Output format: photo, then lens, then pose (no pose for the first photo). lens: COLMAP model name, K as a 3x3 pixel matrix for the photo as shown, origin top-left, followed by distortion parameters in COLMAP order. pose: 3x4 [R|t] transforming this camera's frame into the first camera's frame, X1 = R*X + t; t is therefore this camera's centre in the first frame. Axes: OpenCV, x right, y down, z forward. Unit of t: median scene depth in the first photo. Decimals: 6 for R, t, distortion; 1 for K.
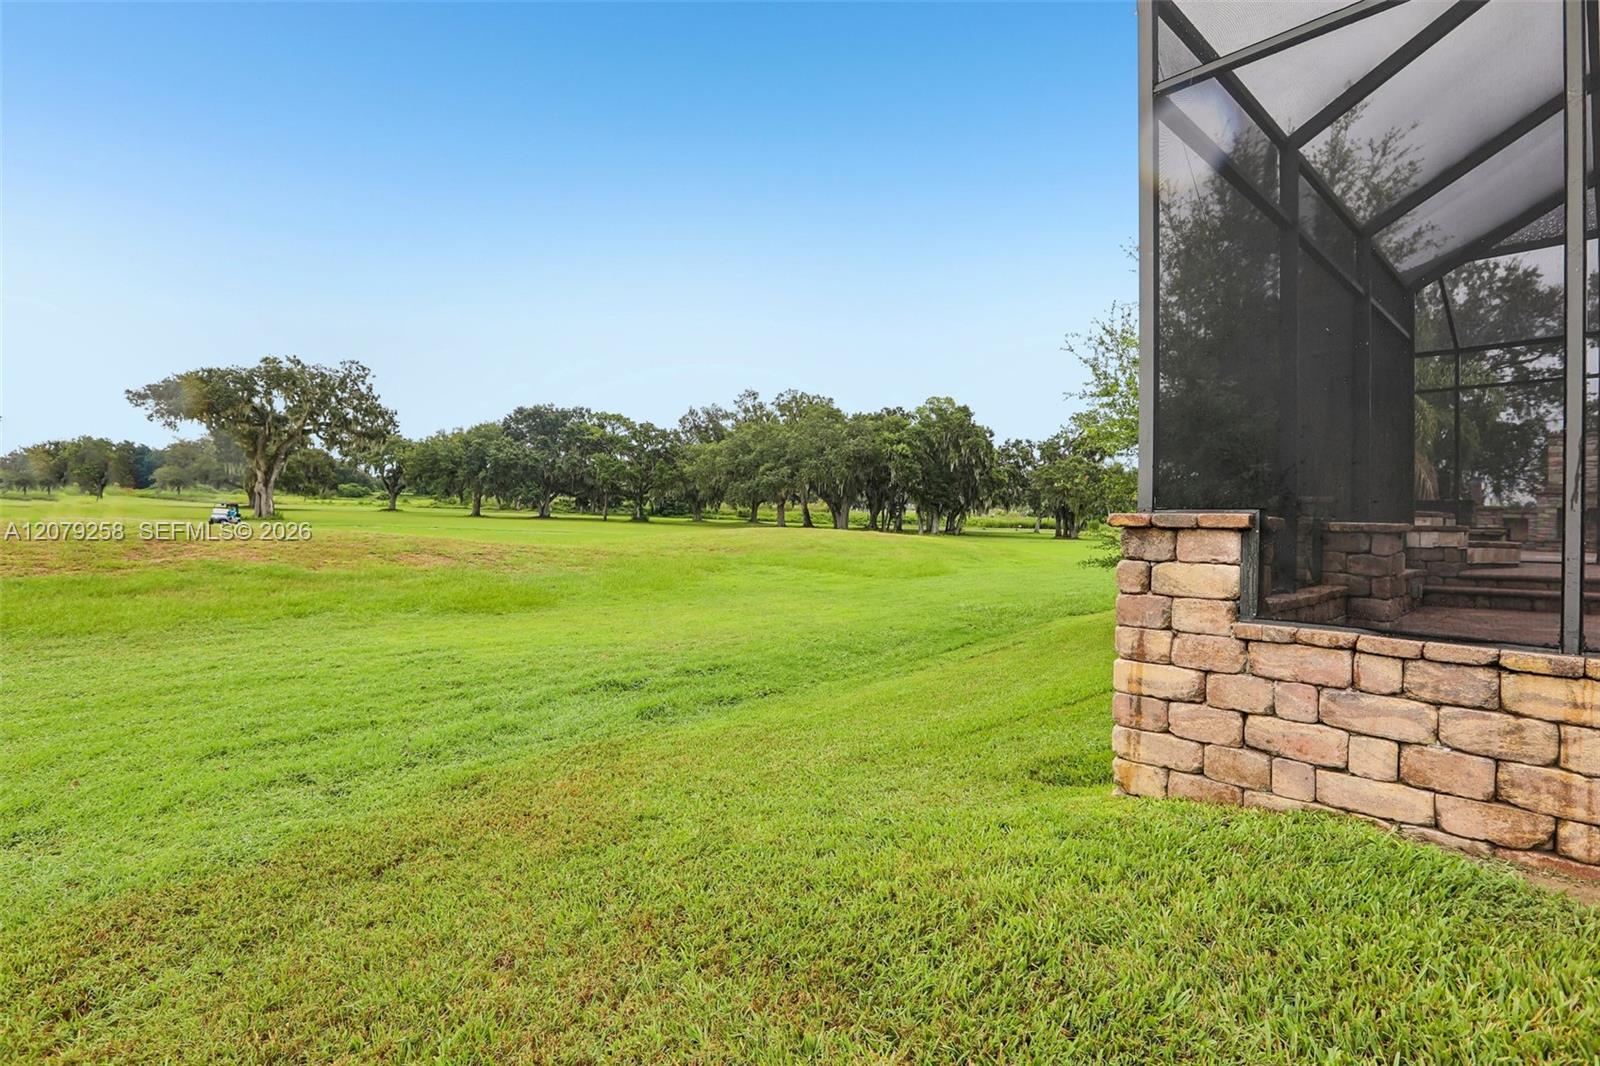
lens RADIAL K [[733.8, 0, 810.3], [0, 733.8, 511.2], [0, 0, 1]] dist [-0.044375, 0.013784]
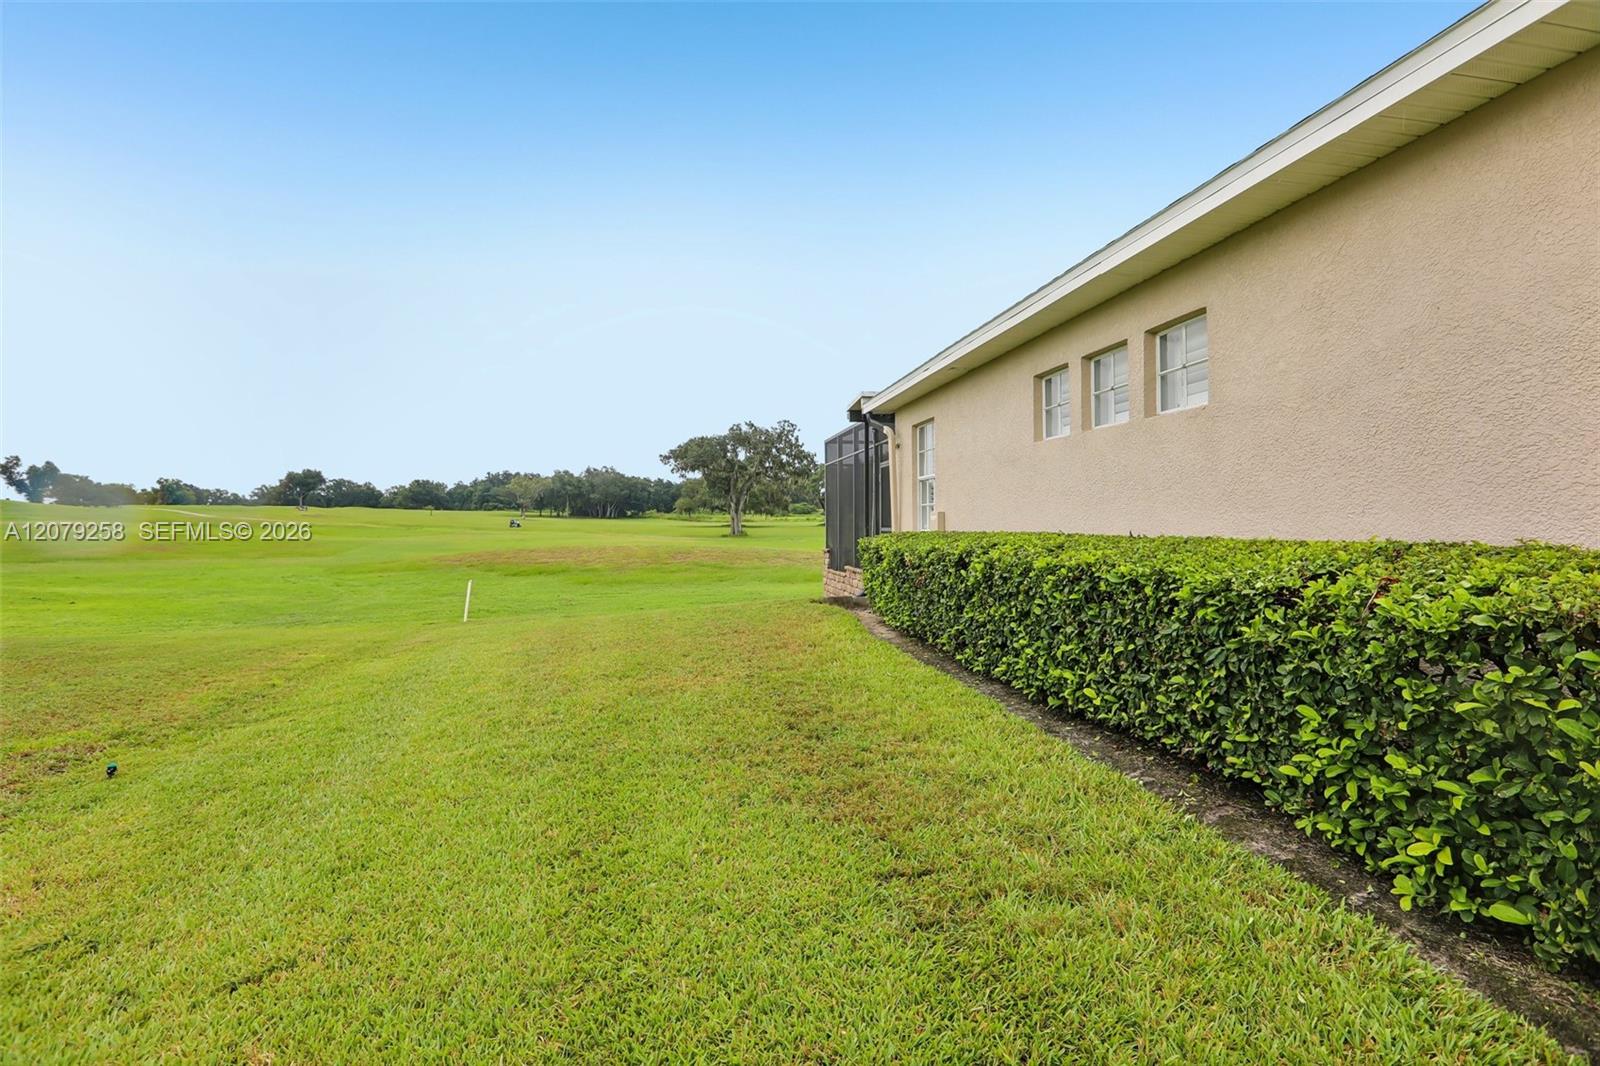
lens RADIAL K [[733.8, 0, 808.2], [0, 733.8, 530.5], [0, 0, 1]] dist [-0.044375, 0.013784]
pose [[0.844624, -0.014707, -0.535158, 0.153600], [0.022467, 0.999716, 0.007986, -0.008519], [0.534889, -0.018768, 0.844714, -0.168681]]
